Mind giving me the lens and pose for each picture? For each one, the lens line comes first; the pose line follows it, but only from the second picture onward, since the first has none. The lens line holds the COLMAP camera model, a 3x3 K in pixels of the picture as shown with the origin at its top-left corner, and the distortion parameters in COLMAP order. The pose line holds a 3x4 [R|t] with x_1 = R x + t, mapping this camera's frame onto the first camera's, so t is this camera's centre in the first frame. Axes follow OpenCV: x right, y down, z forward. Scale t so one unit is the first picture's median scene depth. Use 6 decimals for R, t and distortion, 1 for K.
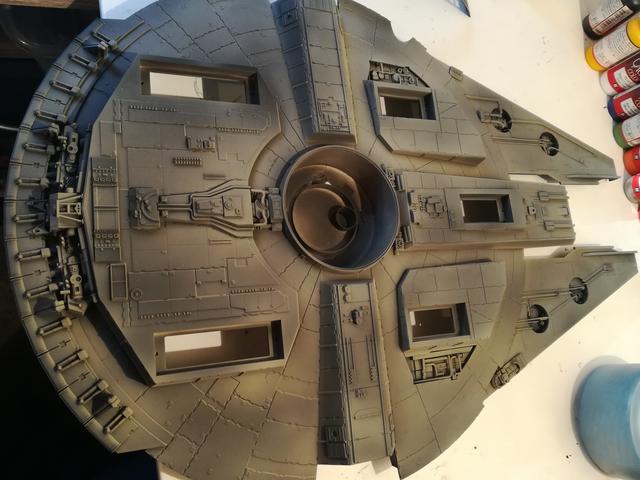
lens RADIAL K [[507.3, 0, 320.0], [0, 507.3, 240.0], [0, 0, 1]] dist [0.031915, -0.052816]
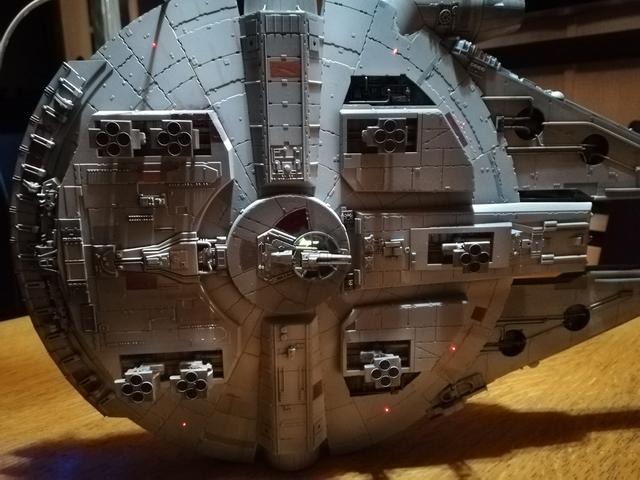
lens RADIAL K [[507.3, 0, 320.0], [0, 507.3, 240.0], [0, 0, 1]] dist [0.031915, -0.052816]
pose [[0.947515, 0.161734, -0.275786, 0.386136], [-0.036163, 0.911289, 0.410177, -0.519086], [0.317660, -0.378676, 0.869308, 0.110617]]
